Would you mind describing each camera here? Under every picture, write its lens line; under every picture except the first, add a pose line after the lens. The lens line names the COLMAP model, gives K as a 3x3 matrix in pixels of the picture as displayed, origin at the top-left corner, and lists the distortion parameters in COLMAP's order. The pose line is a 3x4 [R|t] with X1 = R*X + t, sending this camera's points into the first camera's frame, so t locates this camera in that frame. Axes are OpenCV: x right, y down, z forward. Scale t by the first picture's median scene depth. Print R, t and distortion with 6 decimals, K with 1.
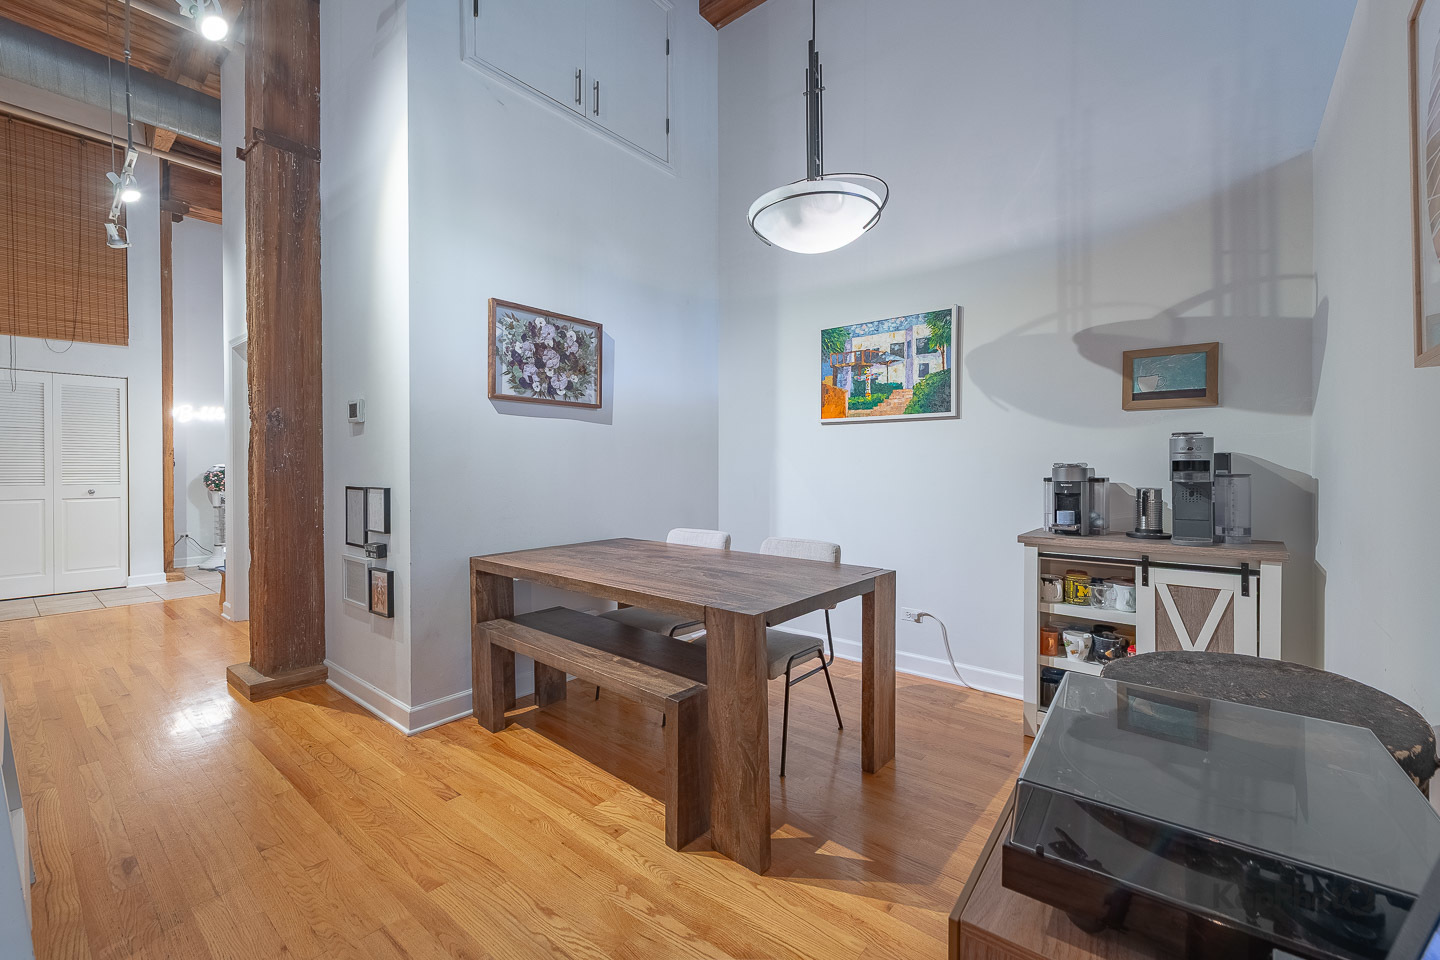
lens RADIAL K [[579.6, 0, 742.0], [0, 579.6, 474.4], [0, 0, 1]] dist [0.003780, -0.000309]
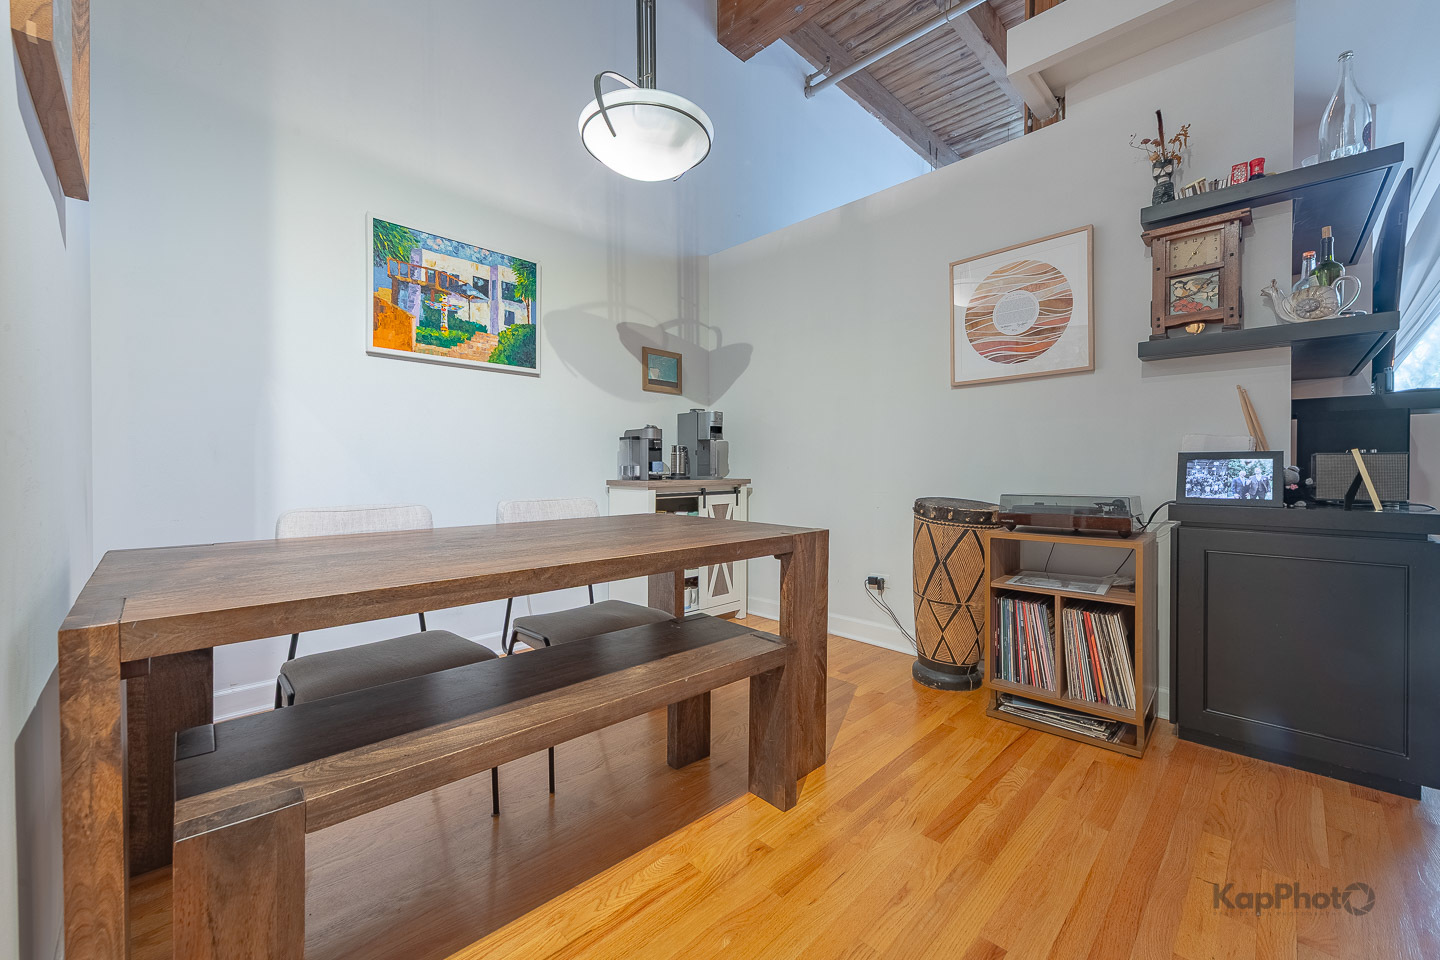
lens RADIAL K [[579.6, 0, 742.0], [0, 579.6, 474.4], [0, 0, 1]] dist [0.003780, -0.000309]
pose [[0.087703, -0.015462, 0.996027, -0.562001], [0.017957, 0.999742, 0.013939, 0.060270], [-0.995985, 0.016663, 0.087958, 0.543828]]
